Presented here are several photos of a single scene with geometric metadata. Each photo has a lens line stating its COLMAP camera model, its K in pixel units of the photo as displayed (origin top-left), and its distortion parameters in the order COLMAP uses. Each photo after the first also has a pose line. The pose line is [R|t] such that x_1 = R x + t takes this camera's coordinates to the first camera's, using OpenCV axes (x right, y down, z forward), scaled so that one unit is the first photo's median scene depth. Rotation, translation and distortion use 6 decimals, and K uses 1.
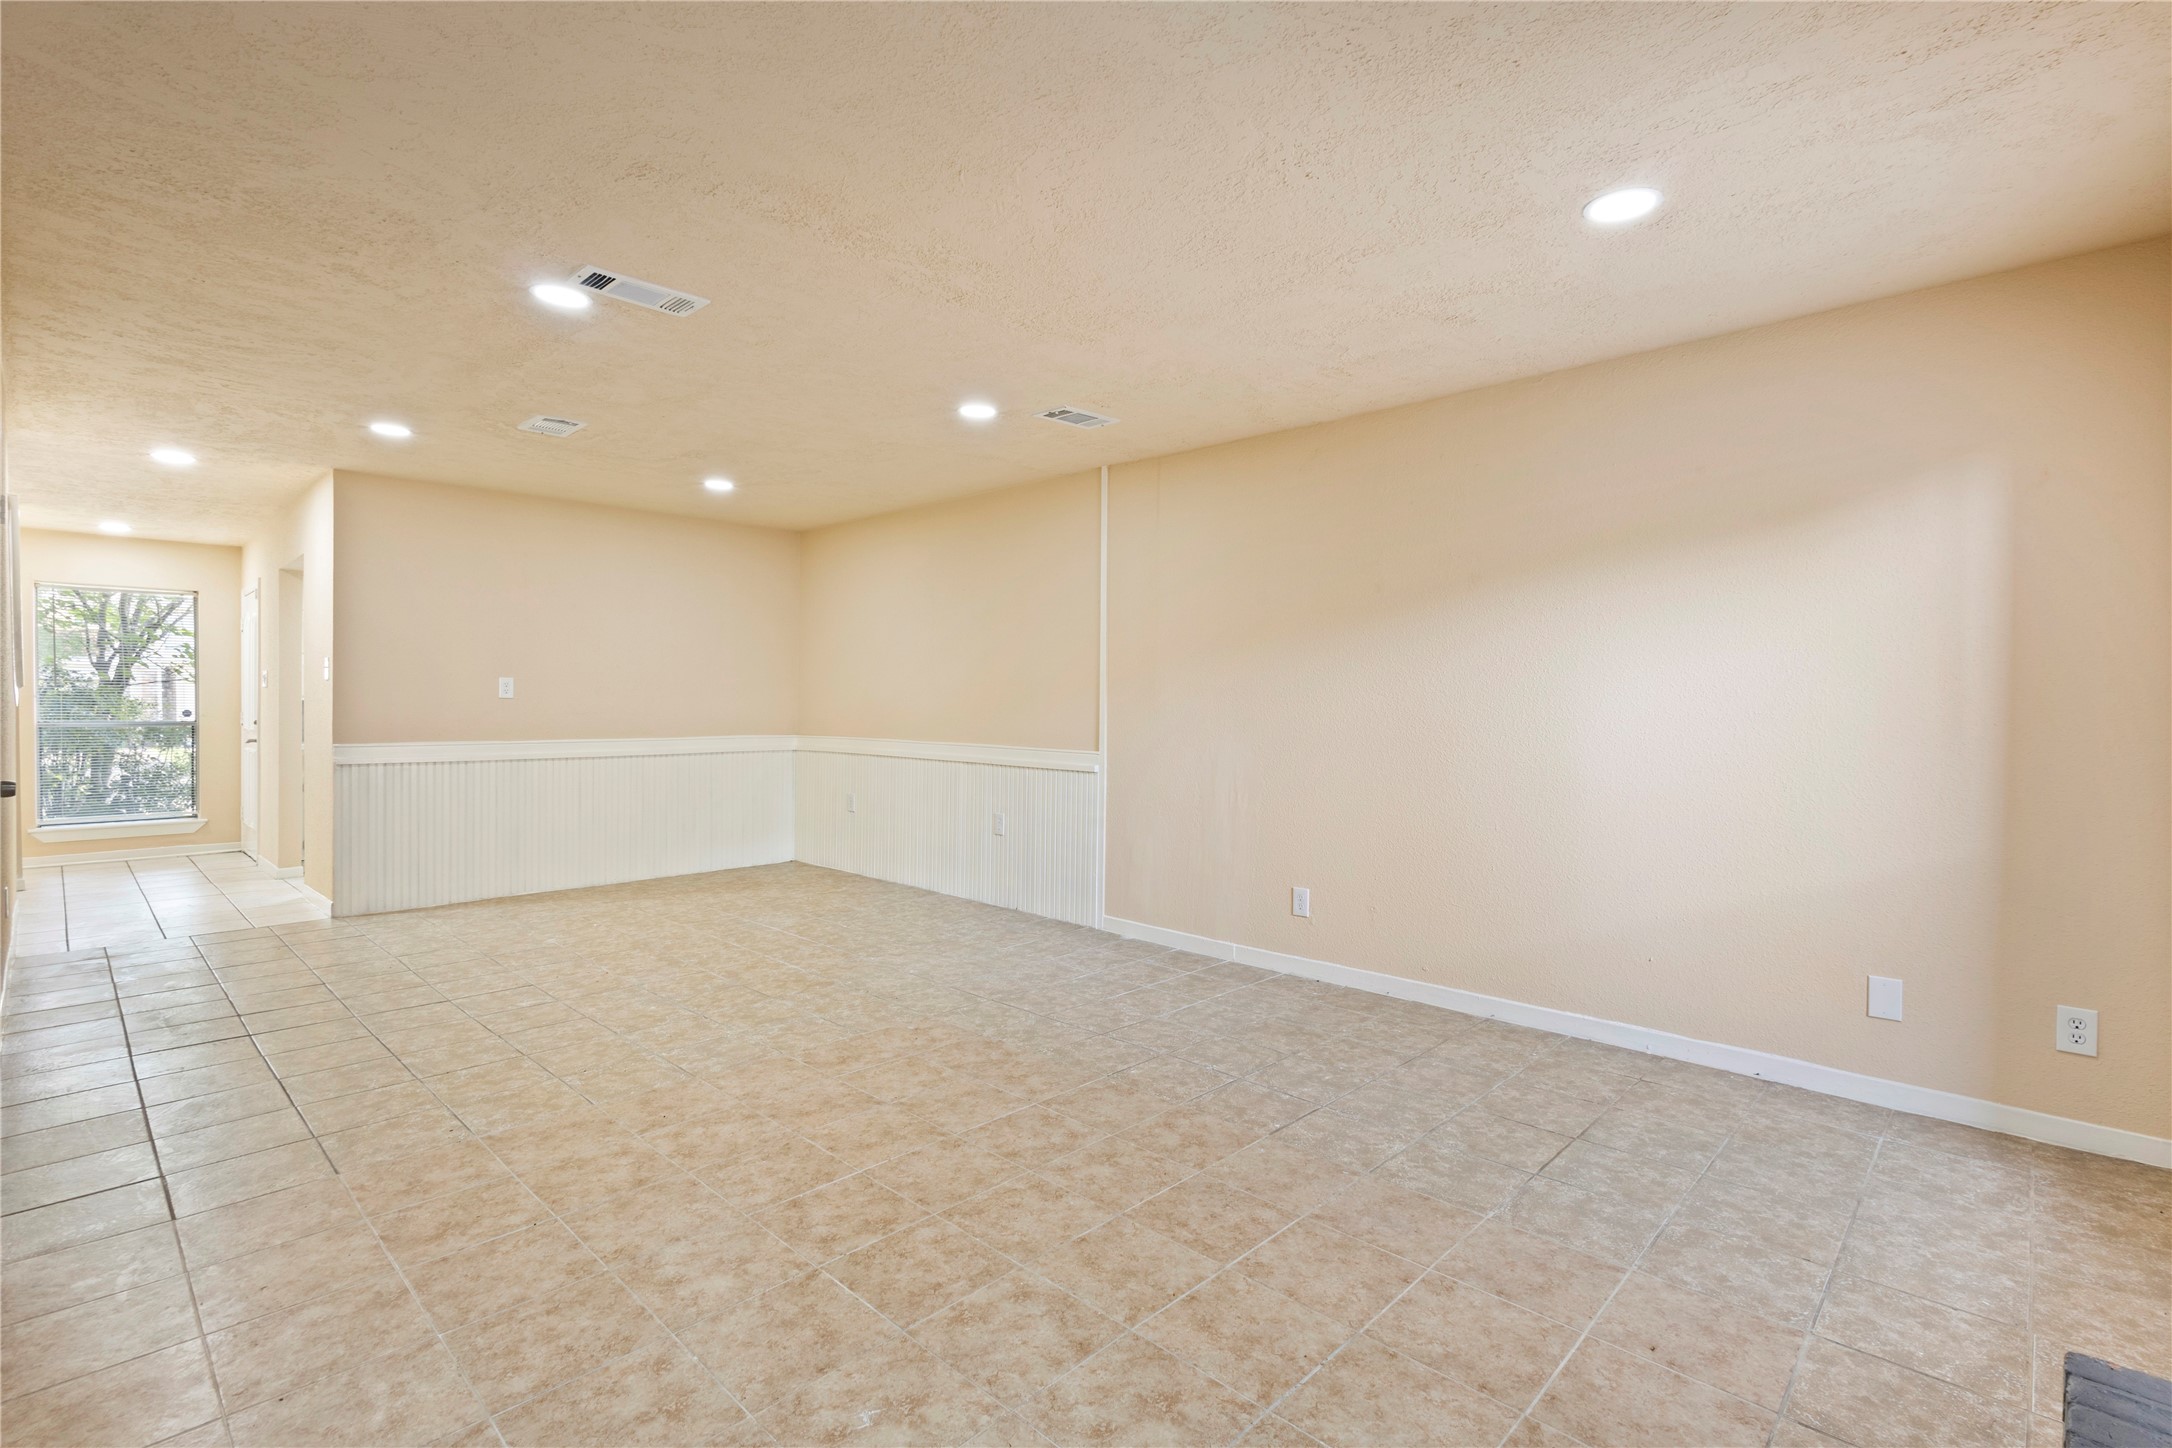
lens RADIAL K [[1004.4, 0, 1087.7], [0, 1004.4, 709.5], [0, 0, 1]] dist [0.014004, 0.000024]
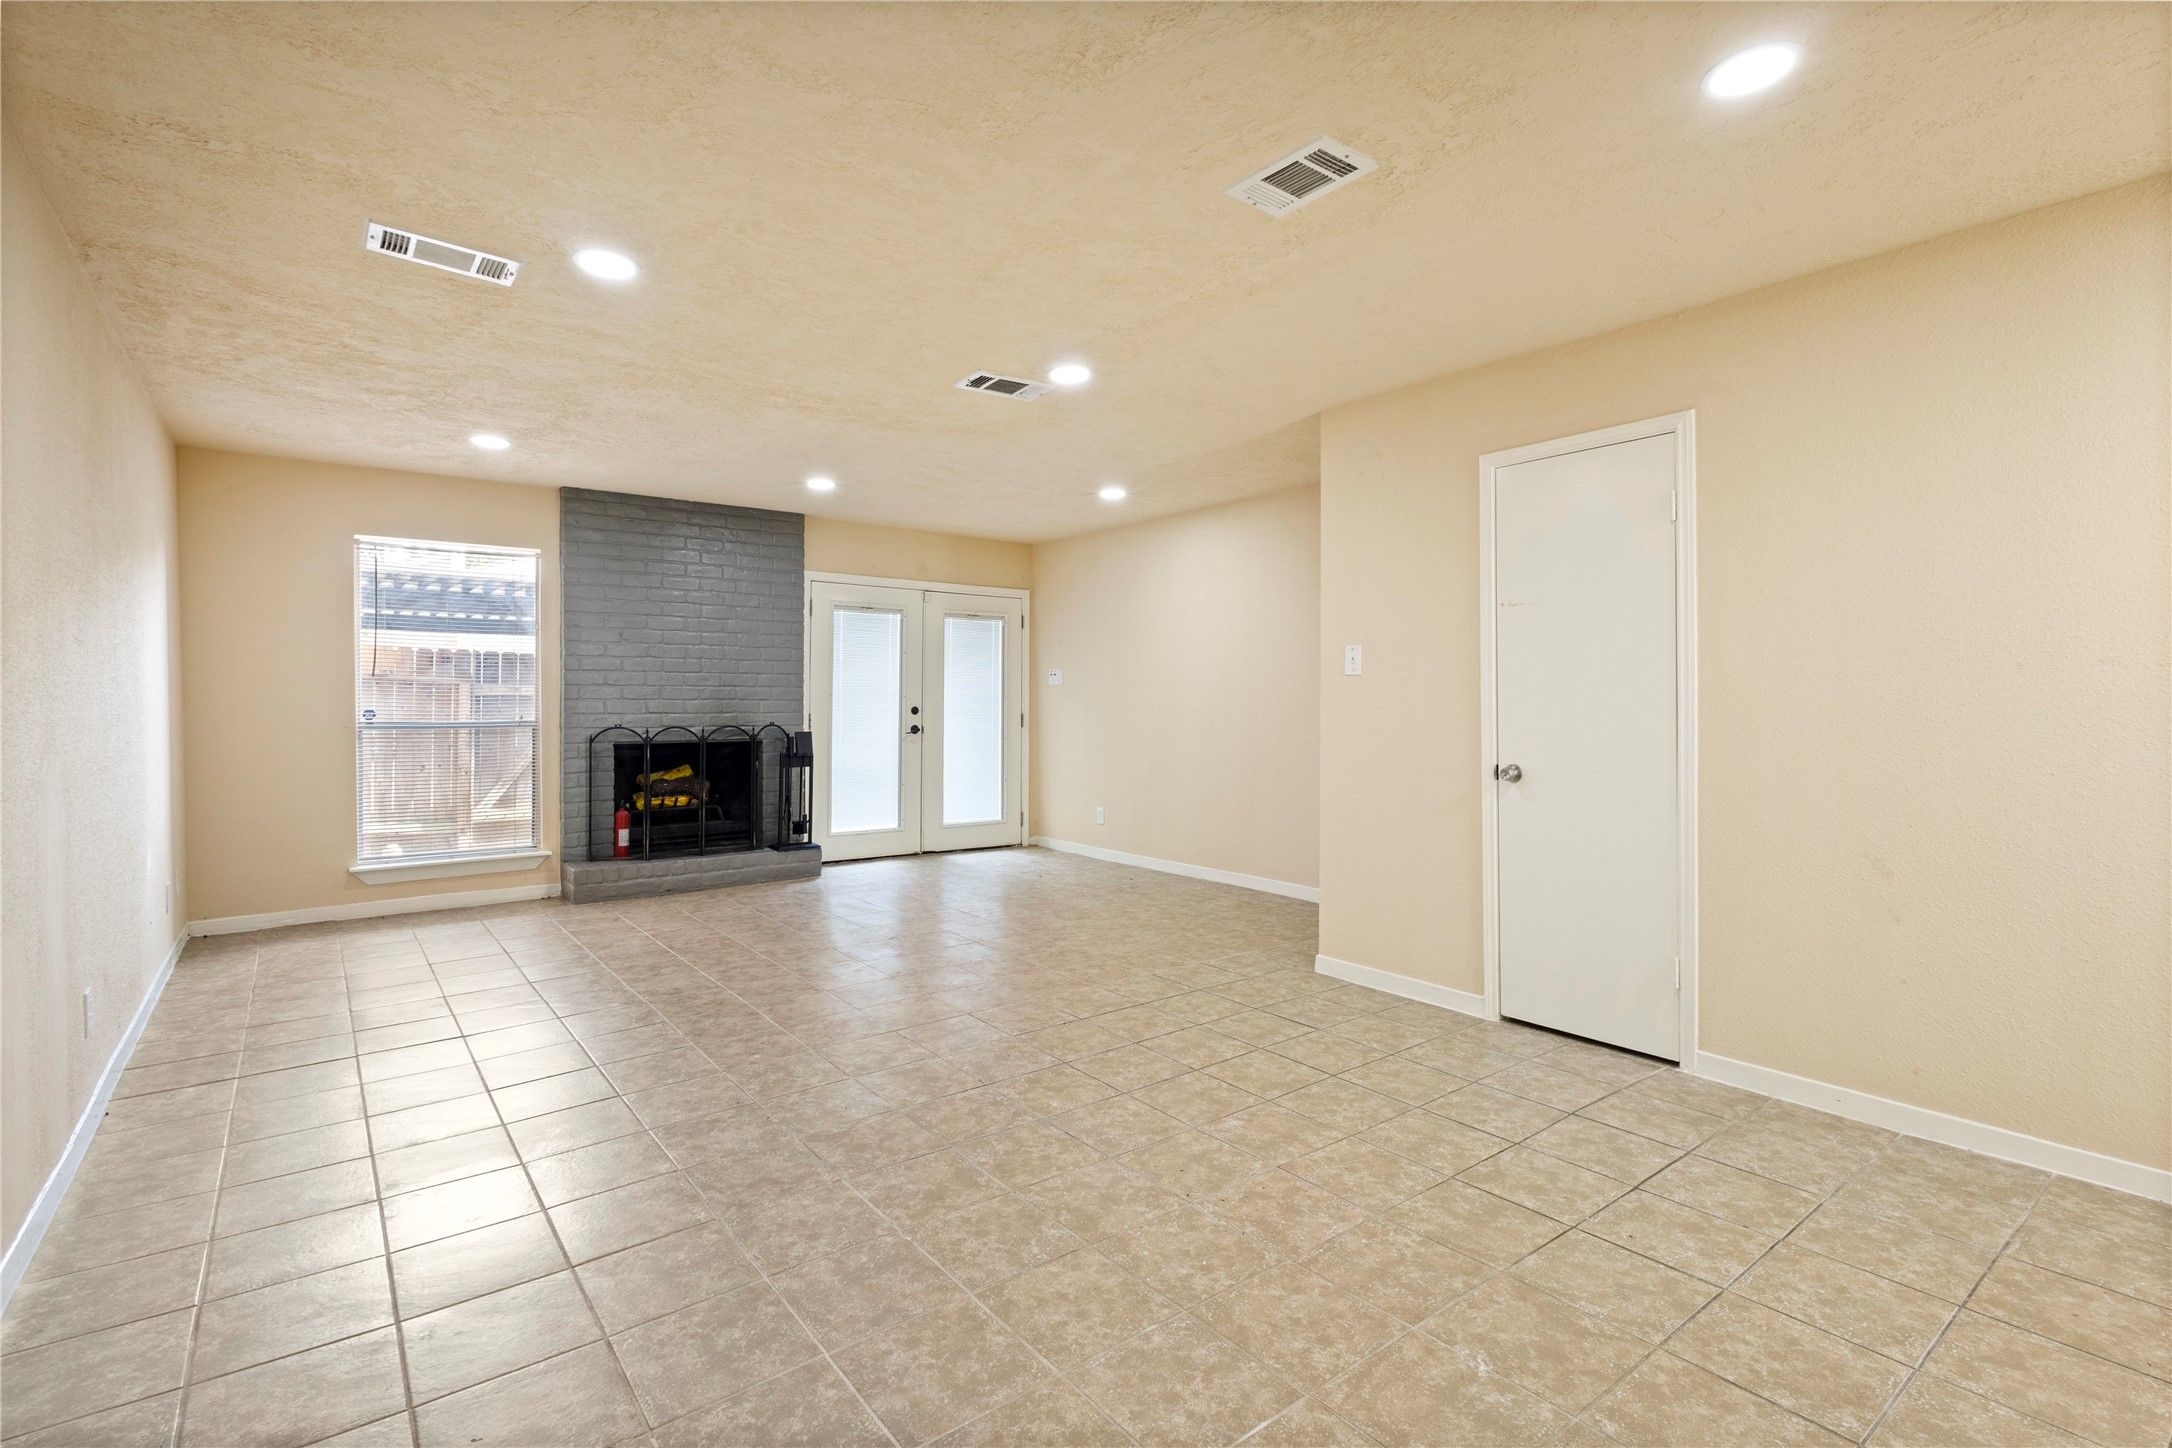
lens RADIAL K [[1004.4, 0, 1087.7], [0, 1004.4, 709.5], [0, 0, 1]] dist [0.014004, 0.000024]
pose [[-0.990340, -0.008229, 0.138414, -0.621103], [-0.005383, 0.999767, 0.020925, -0.018870], [-0.138554, 0.019978, -0.990153, 1.935187]]
